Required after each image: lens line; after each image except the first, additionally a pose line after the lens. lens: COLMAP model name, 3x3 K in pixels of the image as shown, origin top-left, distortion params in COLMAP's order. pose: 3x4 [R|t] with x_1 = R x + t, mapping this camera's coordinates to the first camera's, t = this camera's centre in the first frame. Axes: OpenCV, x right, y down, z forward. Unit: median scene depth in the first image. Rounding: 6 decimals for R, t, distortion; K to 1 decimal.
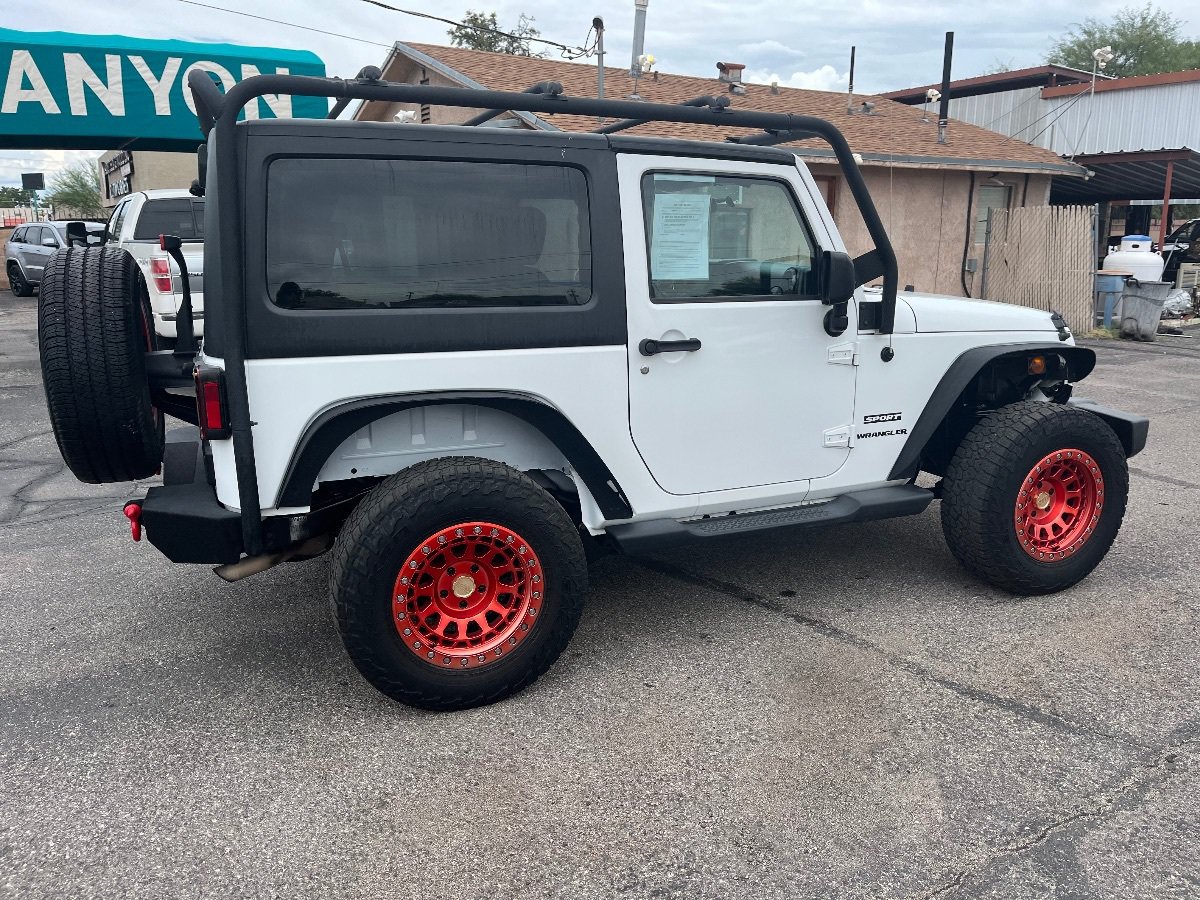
lens RADIAL K [[899.1, 0, 614.4], [0, 899.1, 453.5], [0, 0, 1]] dist [0.064889, -0.098037]
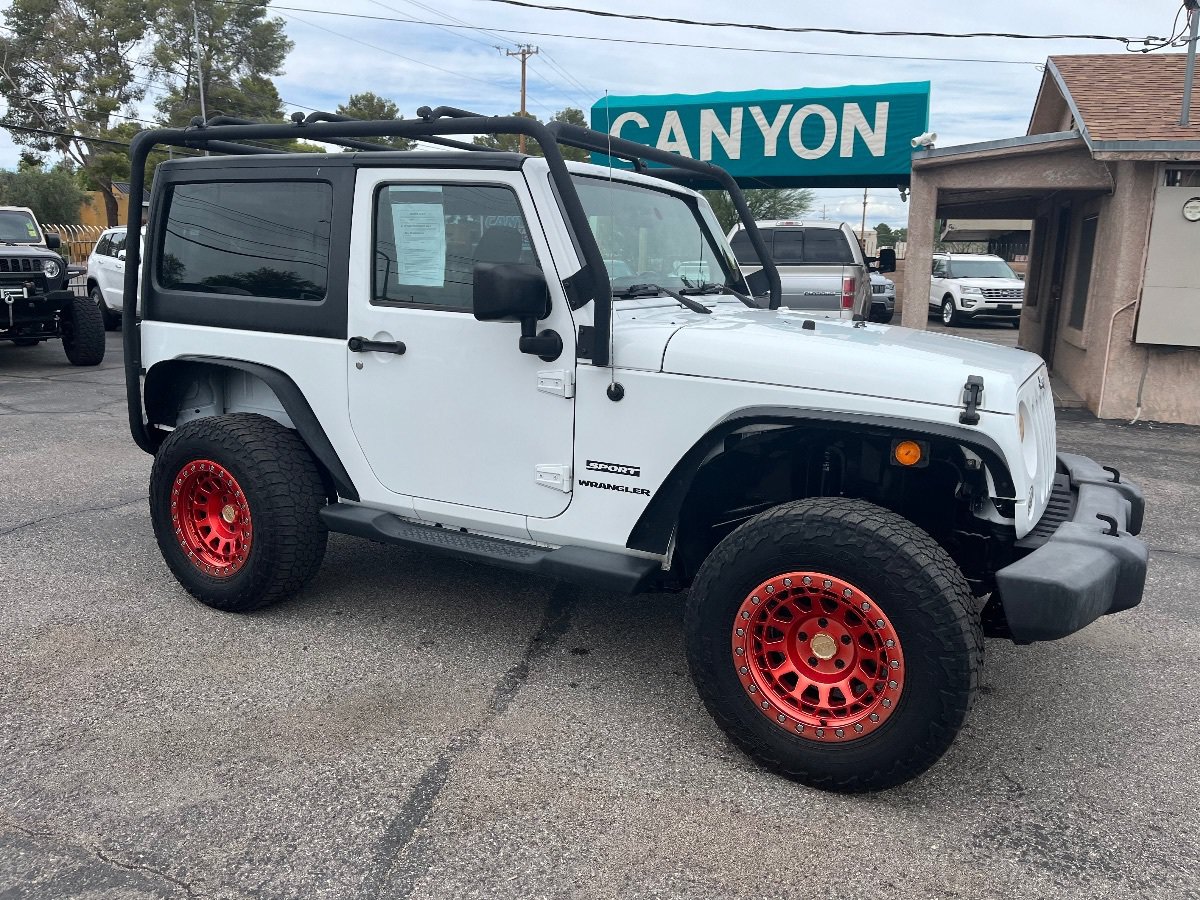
lens RADIAL K [[899.1, 0, 607.1], [0, 899.1, 450.0], [0, 0, 1]] dist [0.064889, -0.098037]
pose [[0.624387, 0.178007, -0.760562, 0.919147], [-0.208392, 0.976358, 0.057434, -0.102109], [0.752804, 0.122634, 0.646721, 0.461767]]
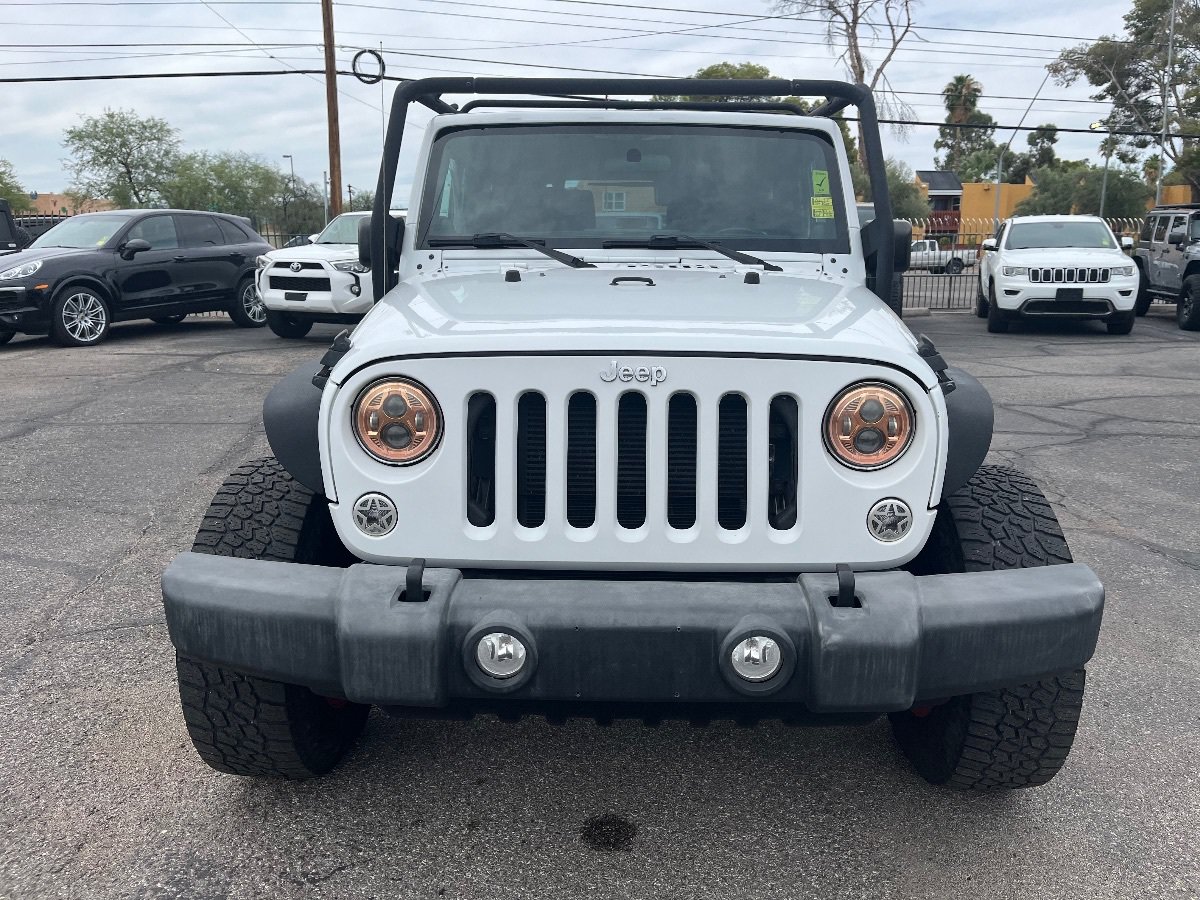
lens RADIAL K [[899.1, 0, 619.2], [0, 899.1, 449.8], [0, 0, 1]] dist [0.064889, -0.098037]
pose [[-0.375074, 0.208859, -0.903160, 0.976991], [-0.218038, 0.927077, 0.304940, -0.310558], [0.900988, 0.311298, -0.302183, 1.512701]]
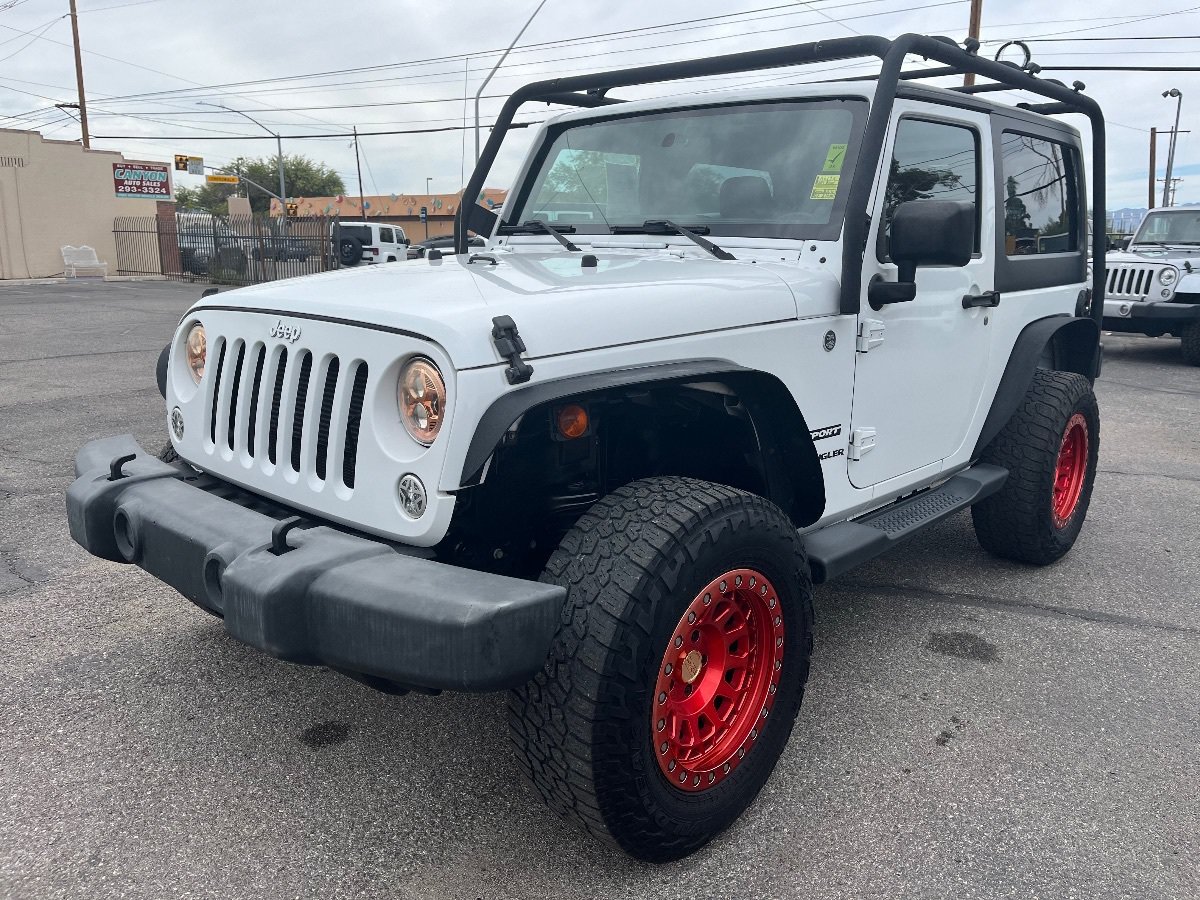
lens RADIAL K [[899.1, 0, 621.0], [0, 899.1, 445.2], [0, 0, 1]] dist [0.064889, -0.098037]
pose [[-0.884931, 0.098265, -0.455237, 0.547891], [-0.114101, 0.901952, 0.416490, -0.412564], [0.451528, 0.420508, -0.786953, 1.998296]]
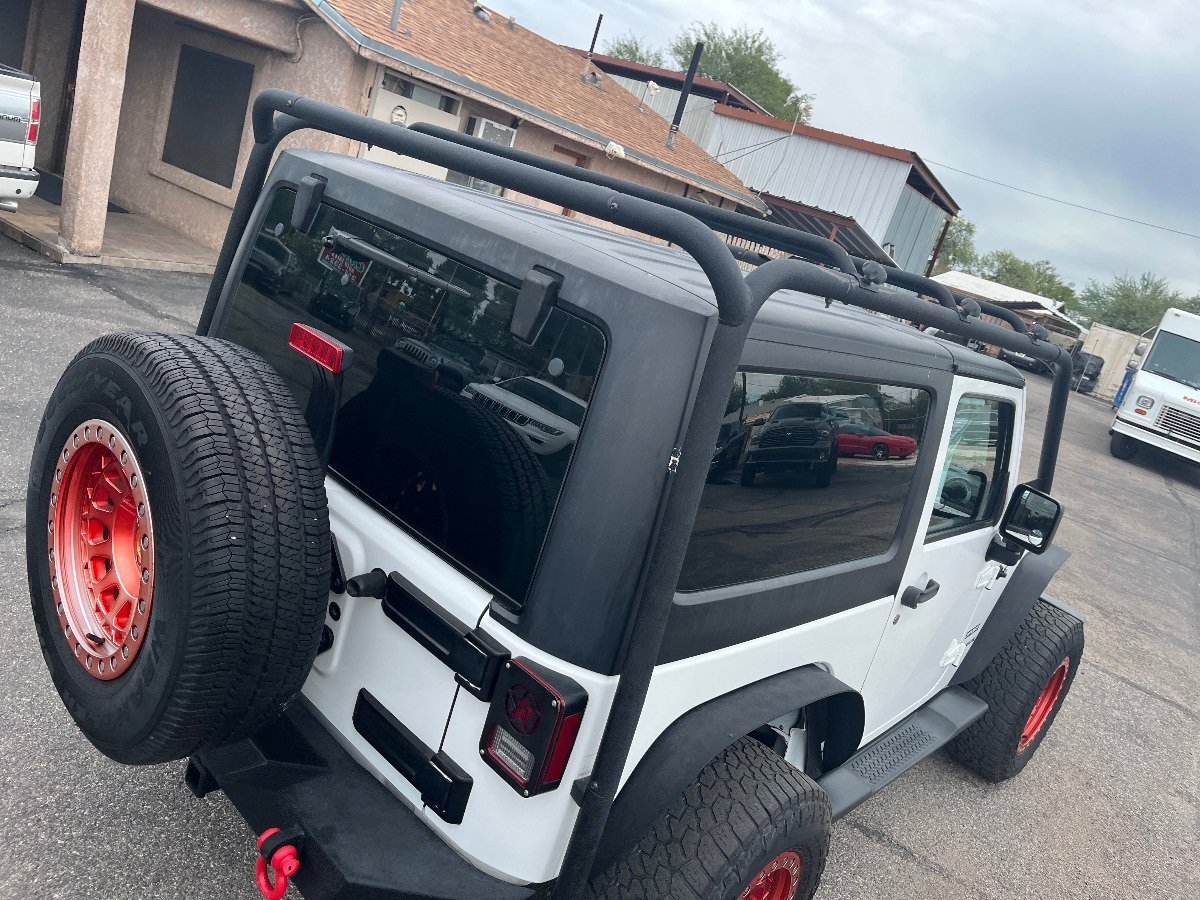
lens RADIAL K [[899.1, 0, 600.6], [0, 899.1, 440.8], [0, 0, 1]] dist [0.064889, -0.098037]
pose [[0.870531, 0.145478, 0.470119, -0.538072], [-0.191251, 0.980225, 0.050813, -0.212250], [-0.453430, -0.134145, 0.881139, 0.353084]]
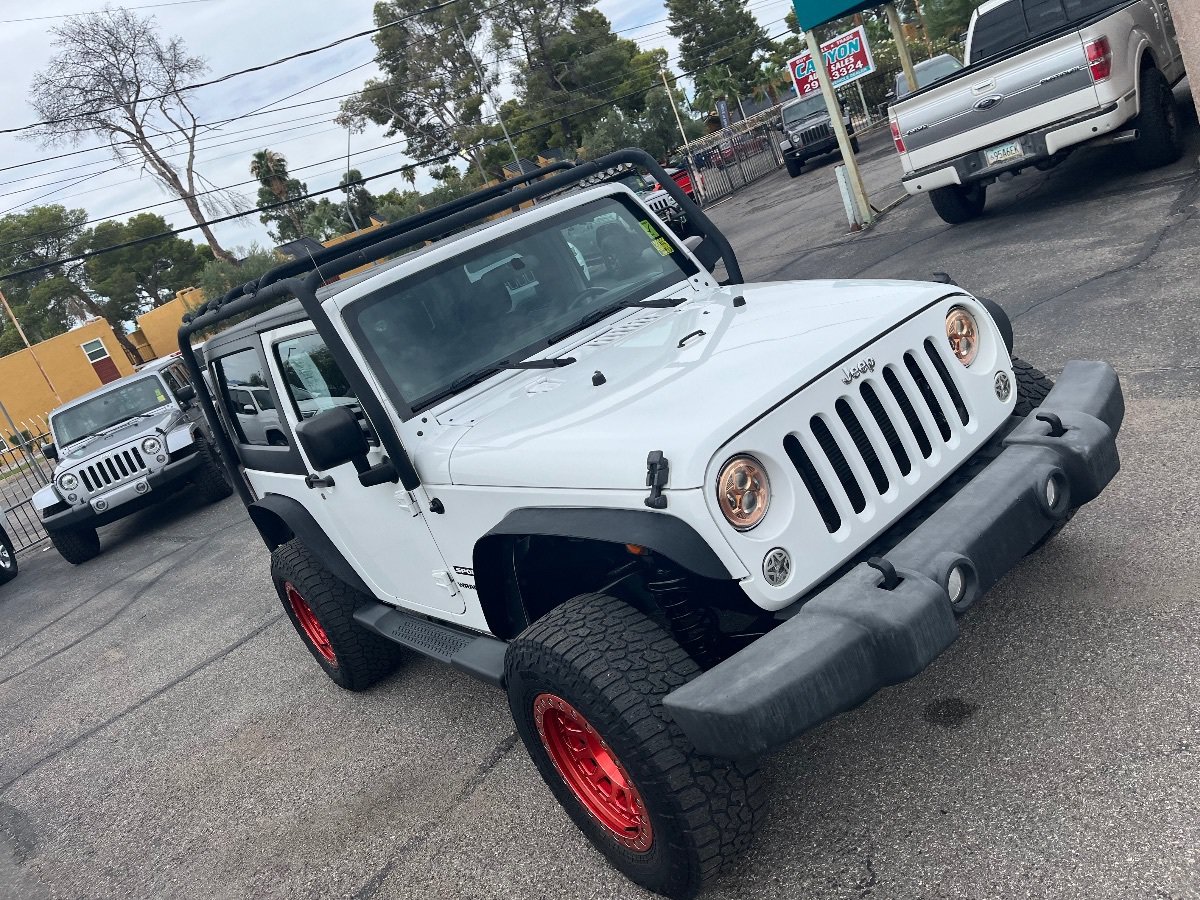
lens RADIAL K [[899.1, 0, 621.3], [0, 899.1, 436.3], [0, 0, 1]] dist [0.064889, -0.098037]
pose [[0.268475, 0.162177, -0.949537, 1.121593], [0.151682, 0.966312, 0.207929, -0.317436], [0.951270, -0.199851, 0.234831, 0.964196]]
